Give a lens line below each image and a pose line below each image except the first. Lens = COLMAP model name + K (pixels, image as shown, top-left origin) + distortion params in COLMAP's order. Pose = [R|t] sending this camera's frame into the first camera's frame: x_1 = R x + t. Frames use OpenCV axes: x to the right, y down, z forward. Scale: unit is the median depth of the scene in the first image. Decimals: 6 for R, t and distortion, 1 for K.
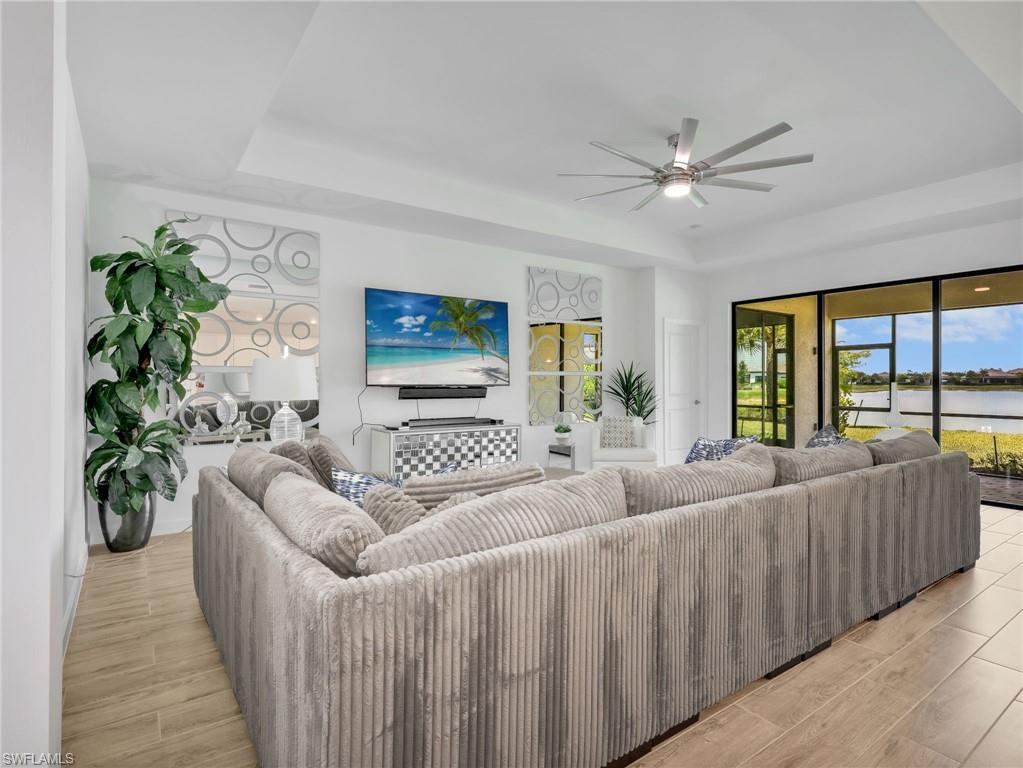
lens RADIAL K [[540.6, 0, 512.0], [0, 540.6, 381.5], [0, 0, 1]] dist [0.000898, 0.000795]
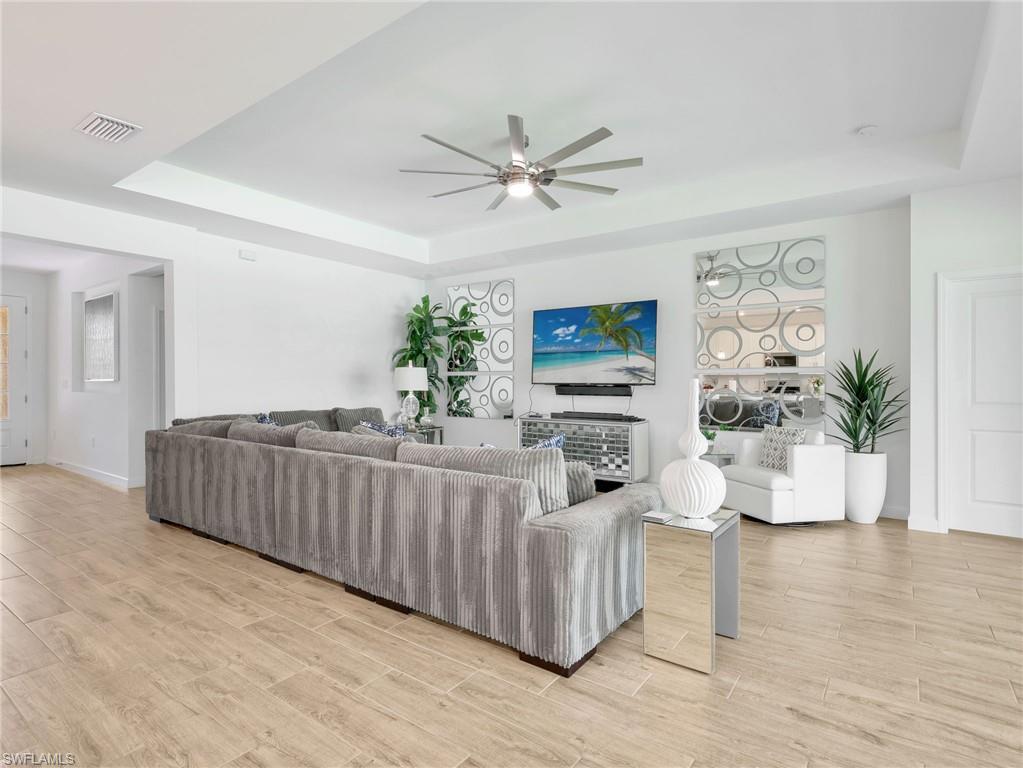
lens RADIAL K [[536.8, 0, 513.3], [0, 536.8, 383.0], [0, 0, 1]] dist [-0.003402, 0.000468]
pose [[0.312792, 0.002916, -0.949817, 0.883116], [-0.004120, 0.999990, 0.001713, 0.004357], [0.949813, 0.003378, 0.312800, 0.473951]]
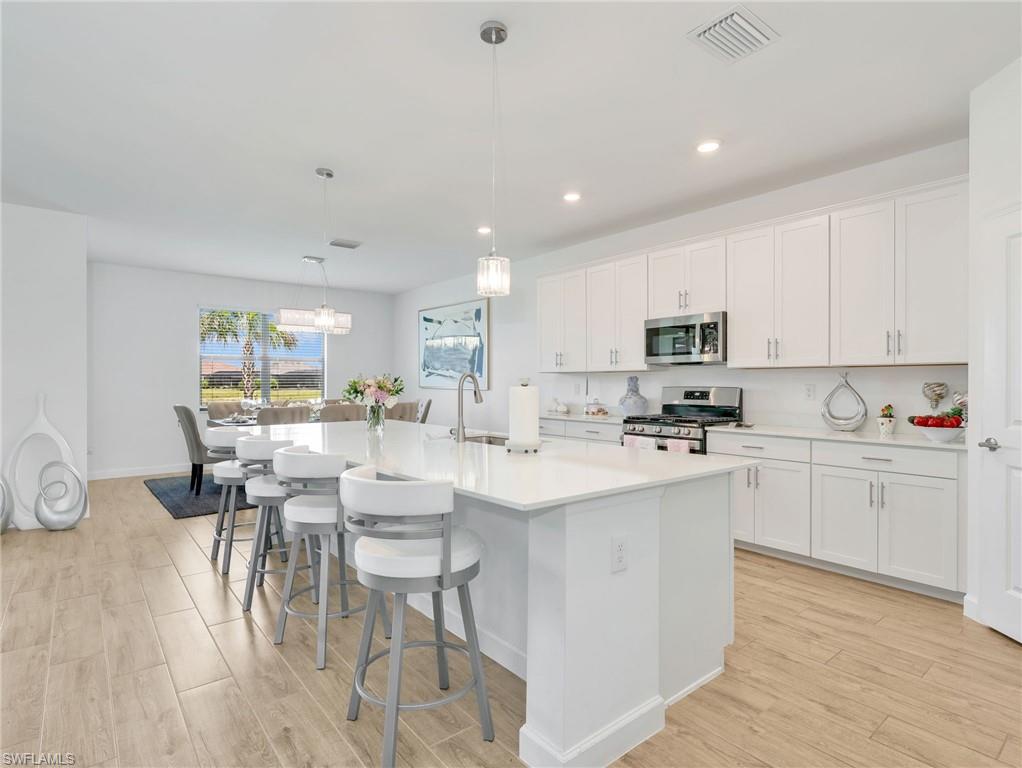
lens RADIAL K [[536.3, 0, 512.8], [0, 536.3, 383.0], [0, 0, 1]] dist [-0.003402, 0.000468]
pose [[-0.063311, -0.002452, 0.997991, 0.099892], [0.001830, 0.999995, 0.002573, -0.000210], [-0.997992, 0.001990, -0.063306, 0.044669]]
